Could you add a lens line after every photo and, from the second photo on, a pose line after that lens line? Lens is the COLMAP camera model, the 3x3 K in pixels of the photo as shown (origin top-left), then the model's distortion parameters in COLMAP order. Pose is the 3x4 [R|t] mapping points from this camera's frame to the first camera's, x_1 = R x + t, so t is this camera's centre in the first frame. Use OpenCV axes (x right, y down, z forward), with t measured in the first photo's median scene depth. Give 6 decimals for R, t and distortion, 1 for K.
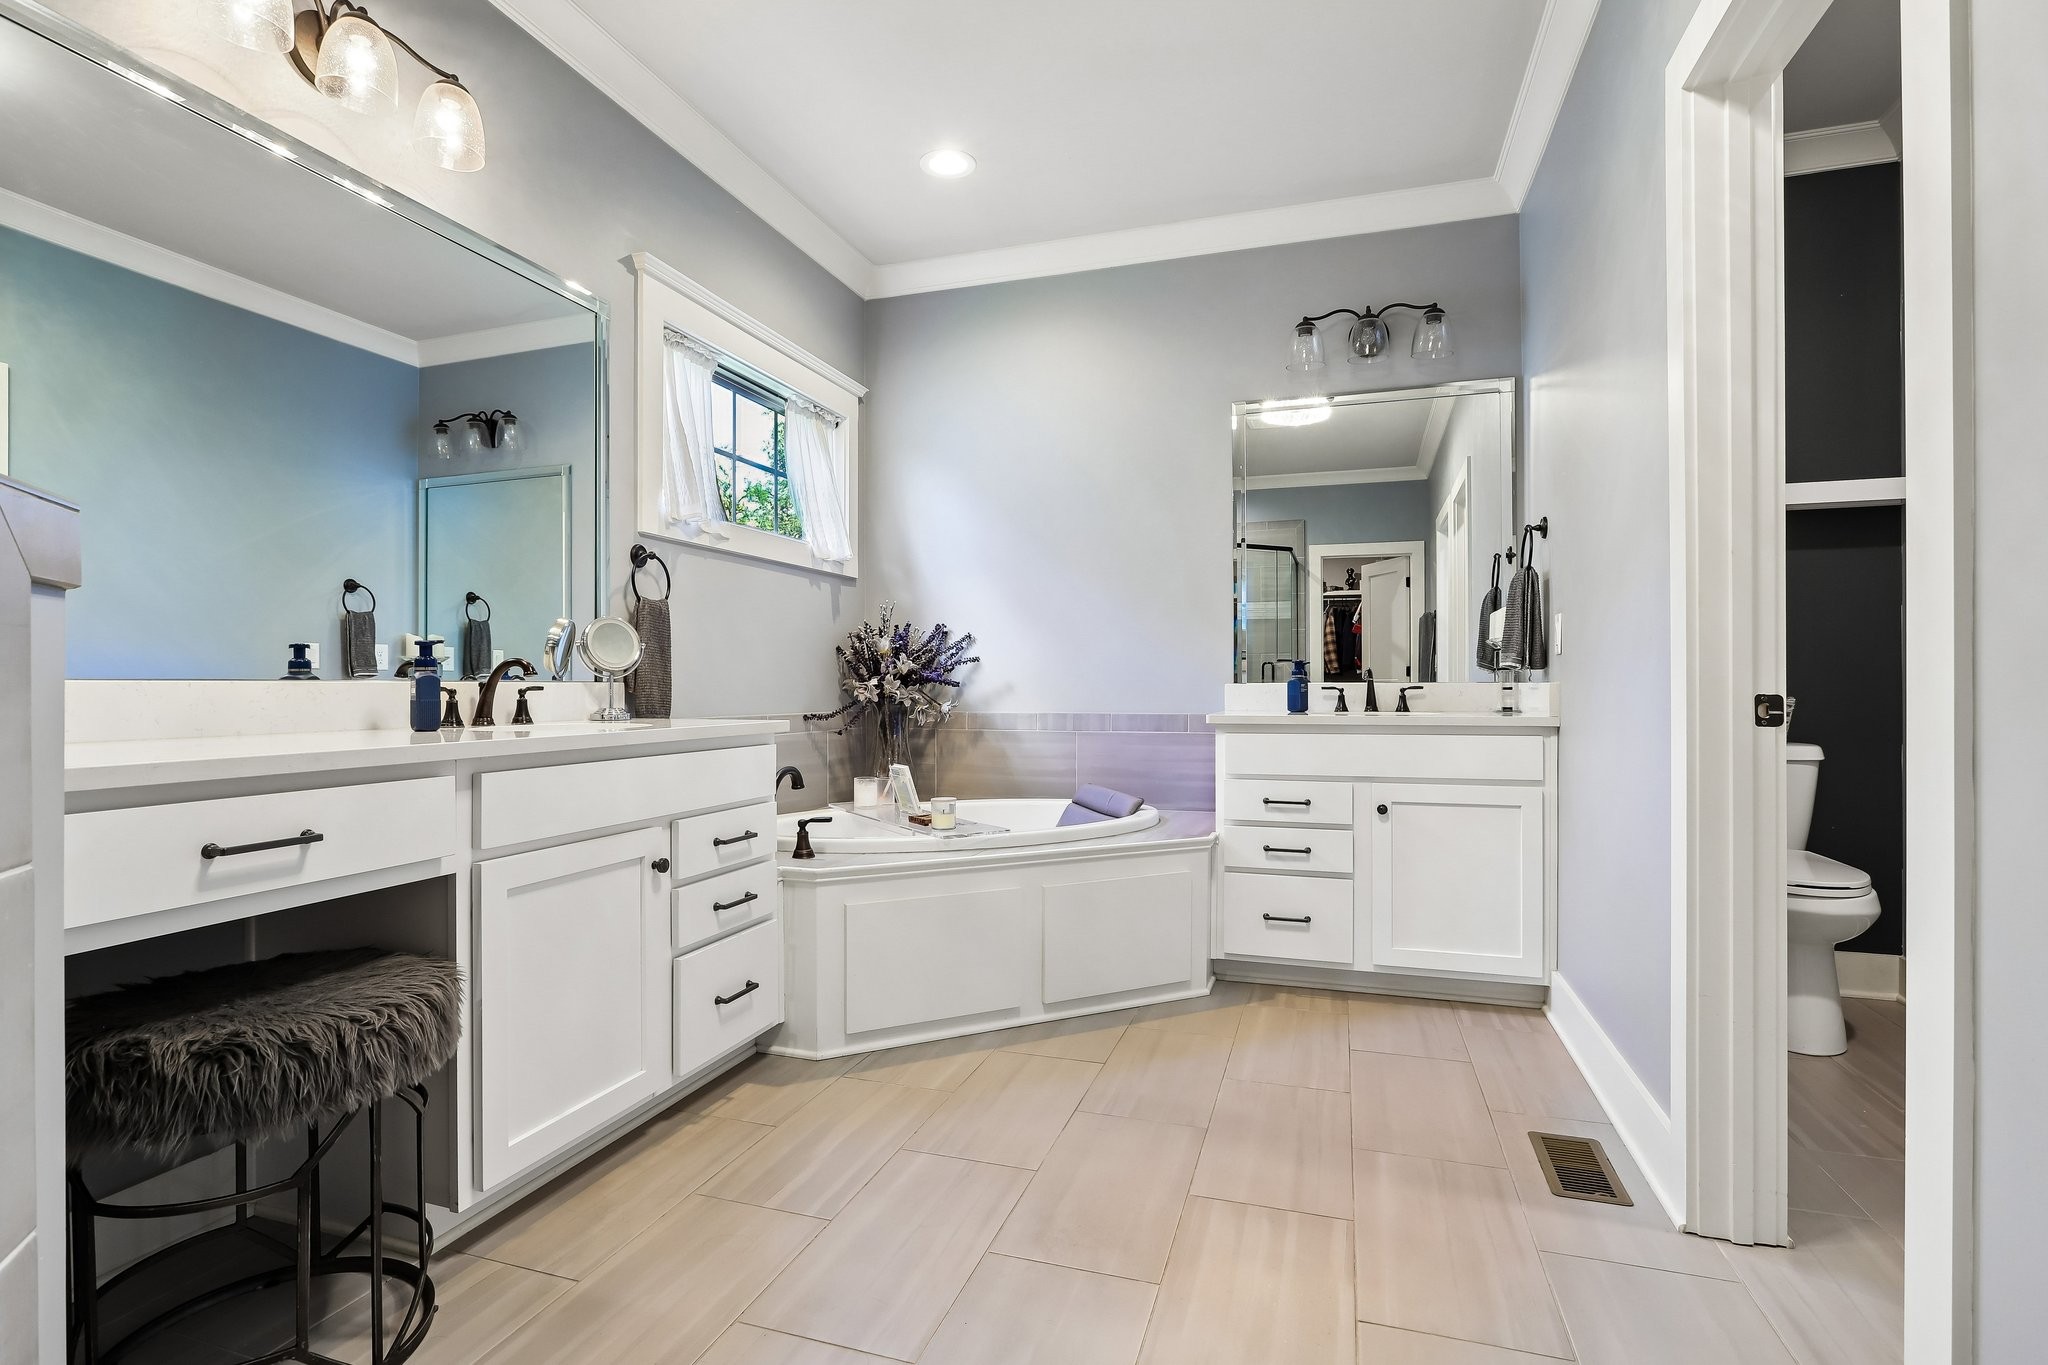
lens RADIAL K [[990.5, 0, 1027.9], [0, 990.5, 690.5], [0, 0, 1]] dist [-0.012212, 0.000664]
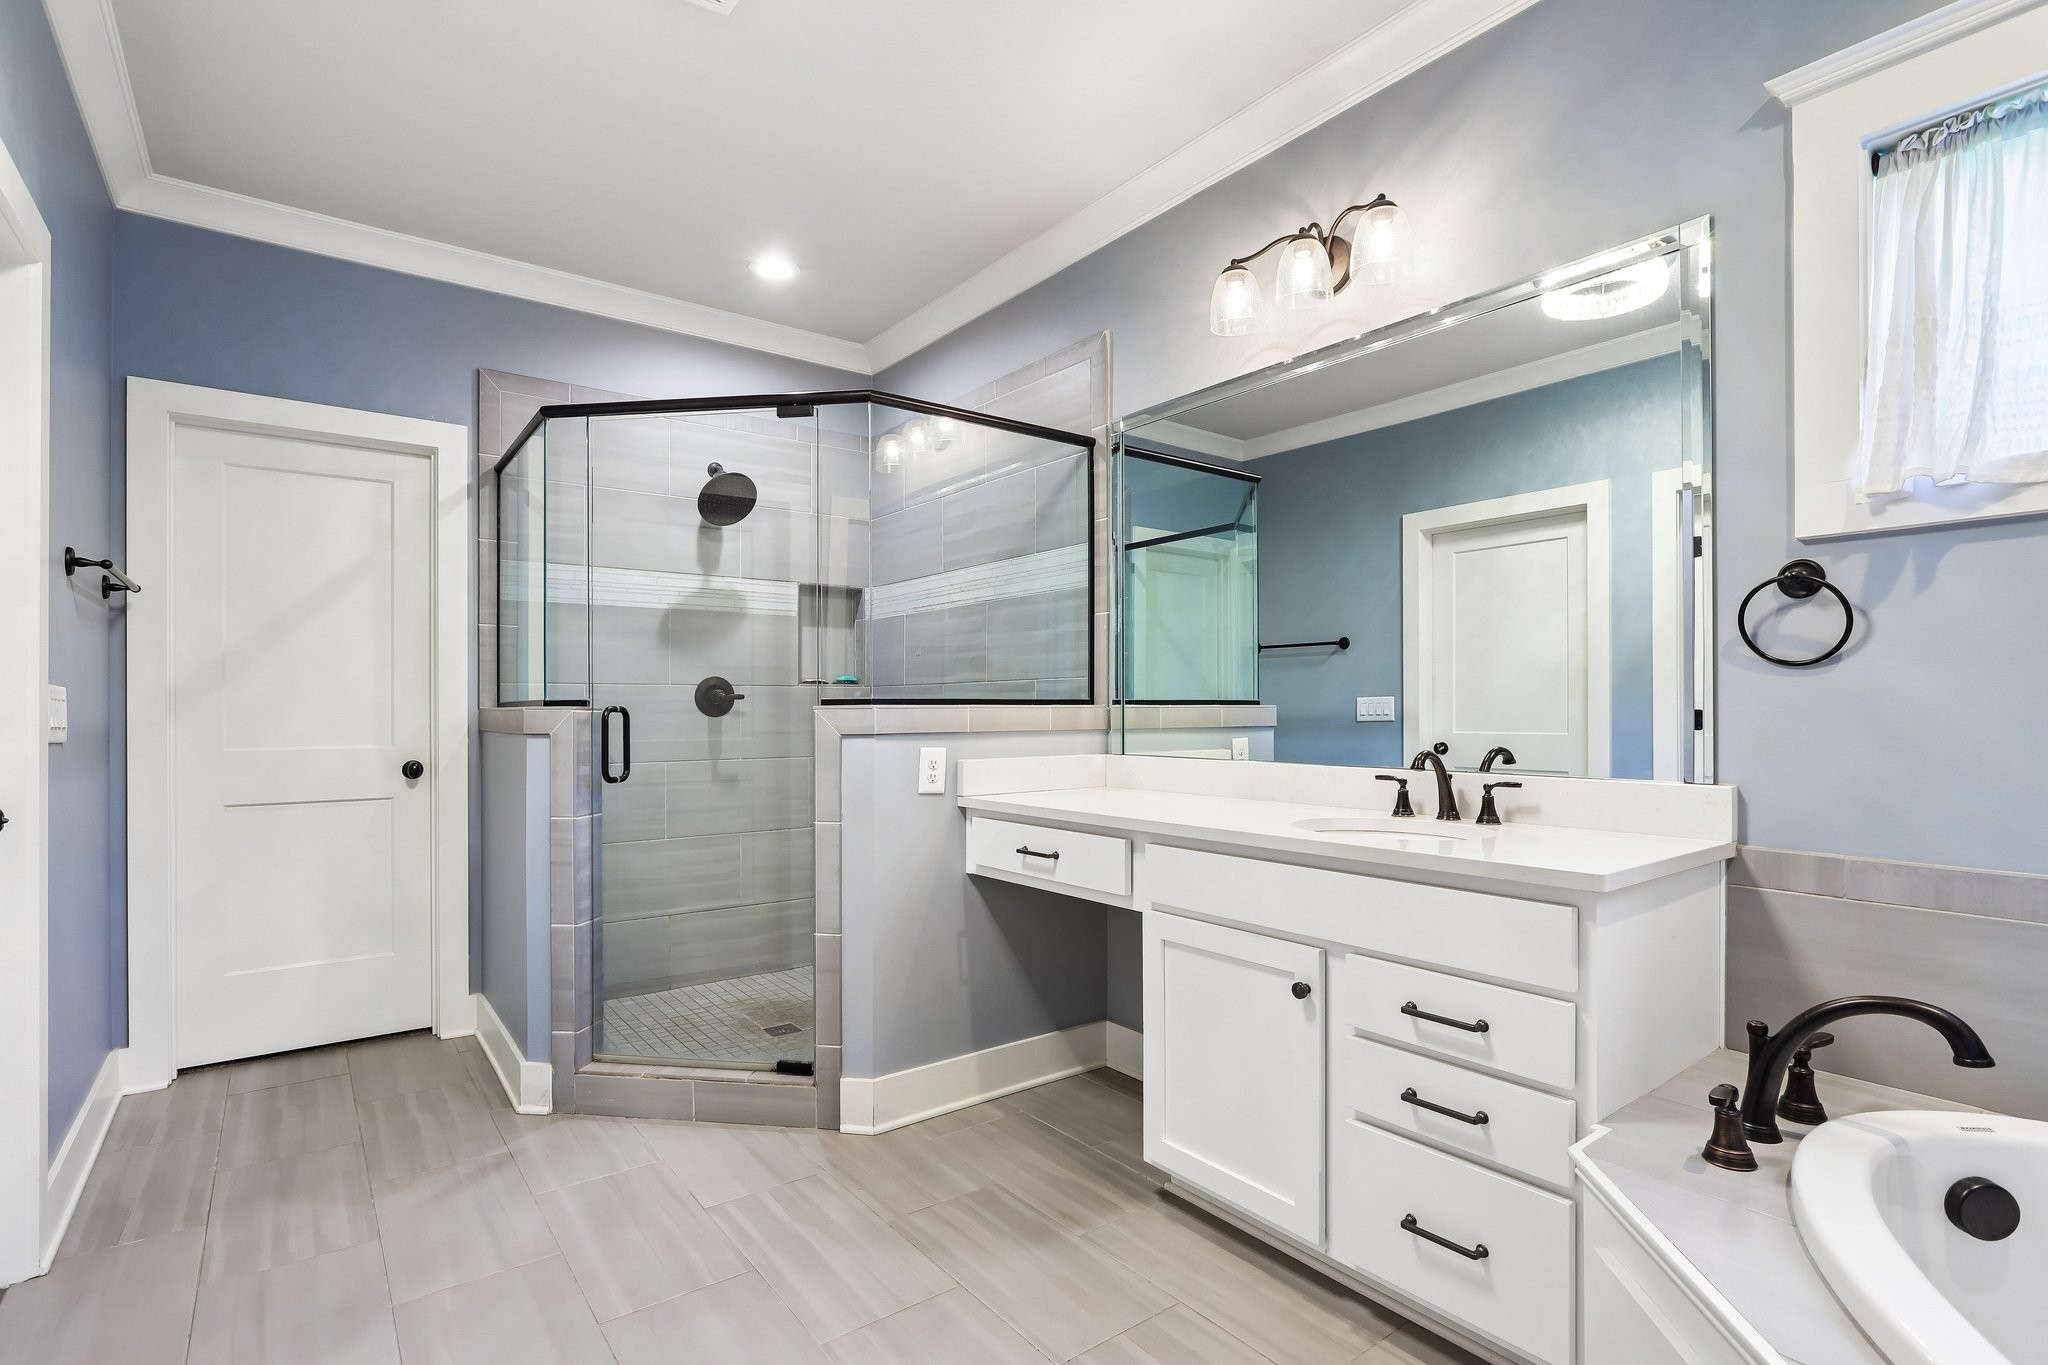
lens RADIAL K [[990.5, 0, 1038.1], [0, 990.5, 698.6], [0, 0, 1]] dist [-0.012212, 0.000664]
pose [[-0.588123, -0.003046, -0.808766, 0.476591], [0.005519, 0.999955, -0.007779, -0.079667], [0.808753, -0.009038, -0.588080, 1.275891]]
